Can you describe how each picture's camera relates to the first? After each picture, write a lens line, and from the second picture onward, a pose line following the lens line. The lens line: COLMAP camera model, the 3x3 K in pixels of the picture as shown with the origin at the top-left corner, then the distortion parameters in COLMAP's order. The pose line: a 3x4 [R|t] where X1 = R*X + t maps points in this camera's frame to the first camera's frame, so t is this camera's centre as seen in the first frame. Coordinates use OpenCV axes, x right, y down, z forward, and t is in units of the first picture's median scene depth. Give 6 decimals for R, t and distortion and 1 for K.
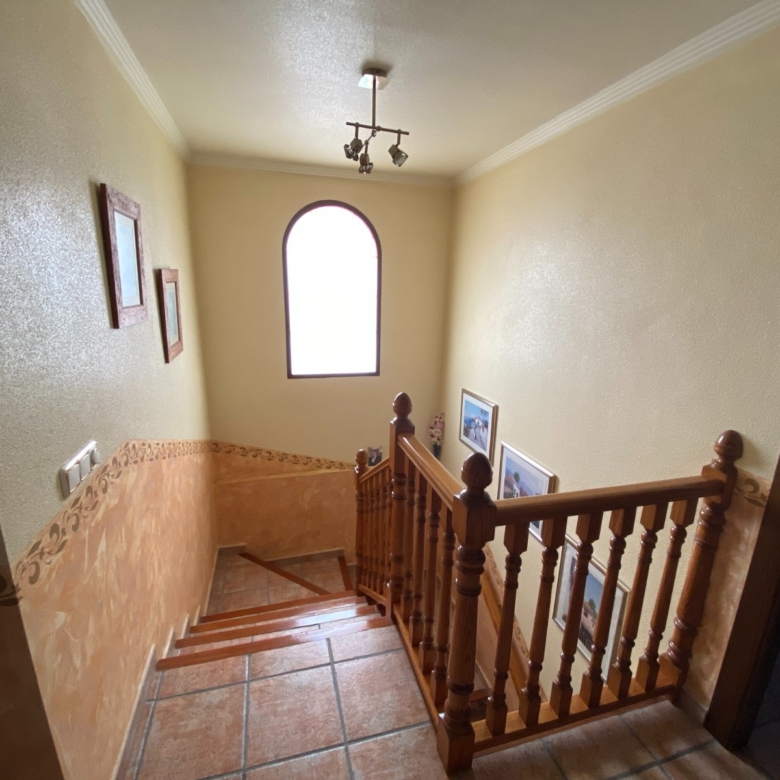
lens RADIAL K [[421.5, 0, 383.3], [0, 421.5, 389.8], [0, 0, 1]] dist [0.026906, -0.025654]
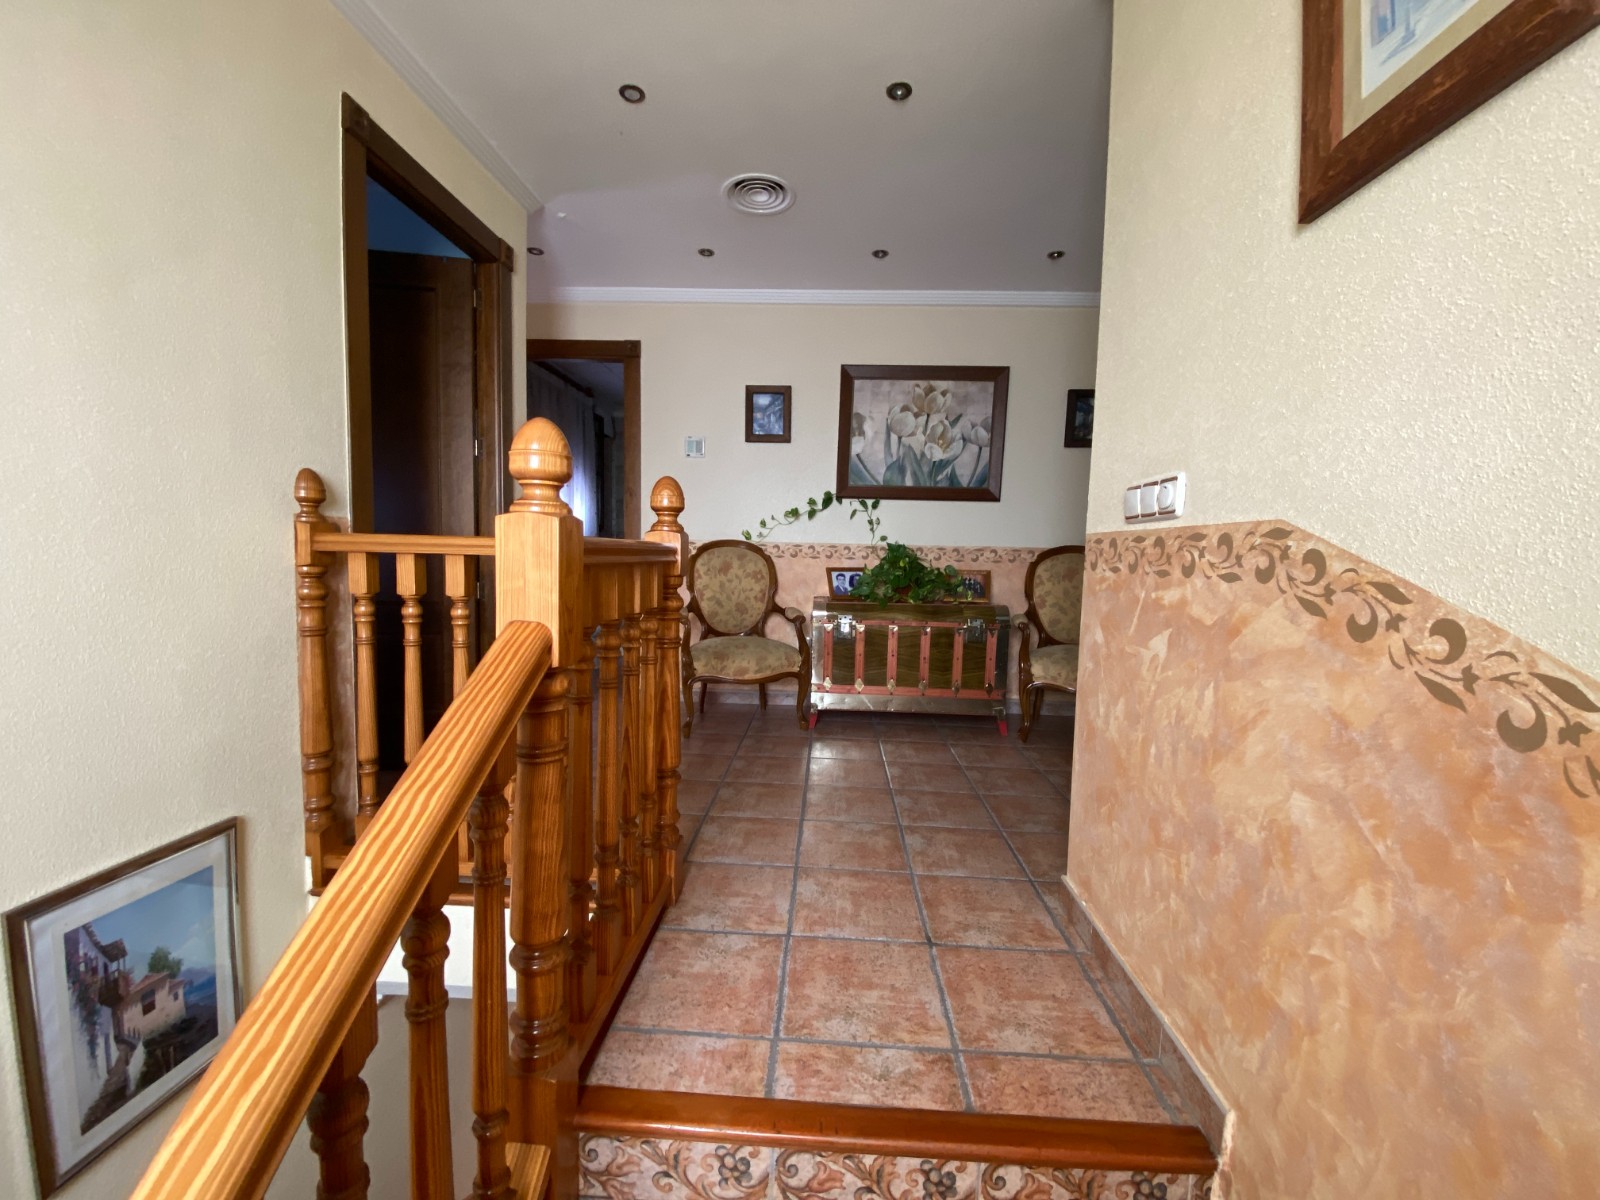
lens RADIAL K [[645.4, 0, 794.9], [0, 645.4, 603.8], [0, 0, 1]] dist [0.001230, 0.000014]
pose [[-0.947185, -0.071709, 0.312569, -0.374980], [0.028601, 0.951905, 0.305055, -0.003576], [-0.319411, 0.297883, -0.899579, 1.719725]]
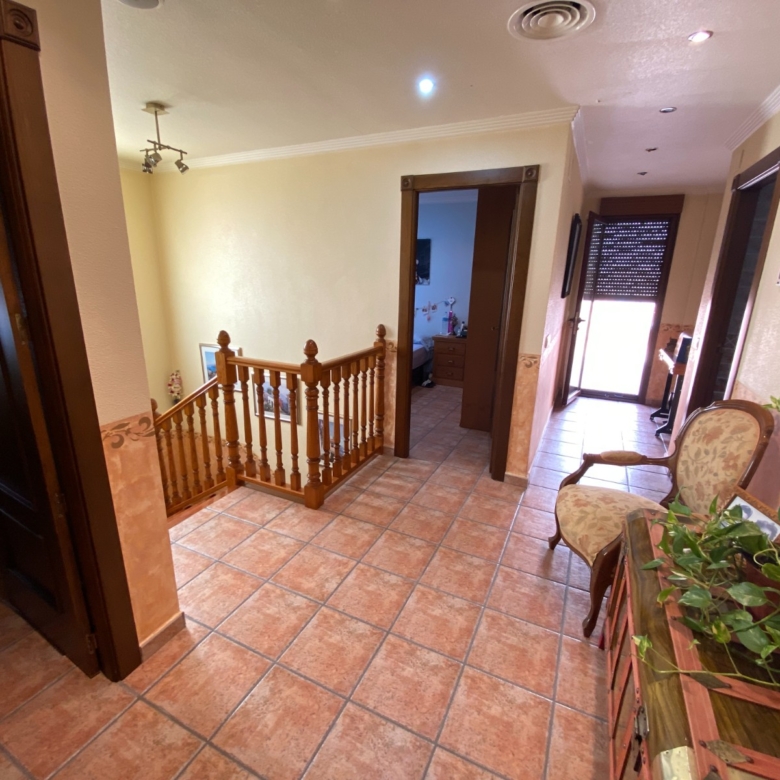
lens RADIAL K [[421.5, 0, 384.5], [0, 421.5, 390.7], [0, 0, 1]] dist [0.026906, -0.025654]
pose [[0.664479, -0.214854, 0.715755, -0.842554], [0.174007, 0.975937, 0.131414, 0.143128], [-0.726766, 0.037224, 0.685876, -0.553905]]
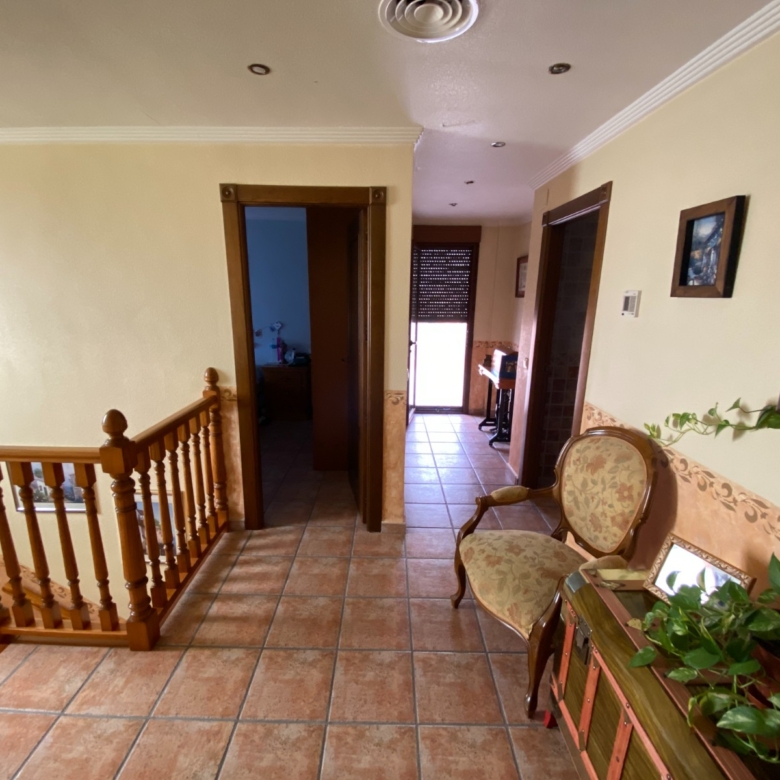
lens RADIAL K [[421.5, 0, 387.8], [0, 421.5, 390.2], [0, 0, 1]] dist [0.026906, -0.025654]
pose [[0.268880, -0.242438, 0.932163, -0.641522], [0.220842, 0.957538, 0.185337, 0.019137], [-0.937514, 0.156027, 0.311003, -0.246873]]
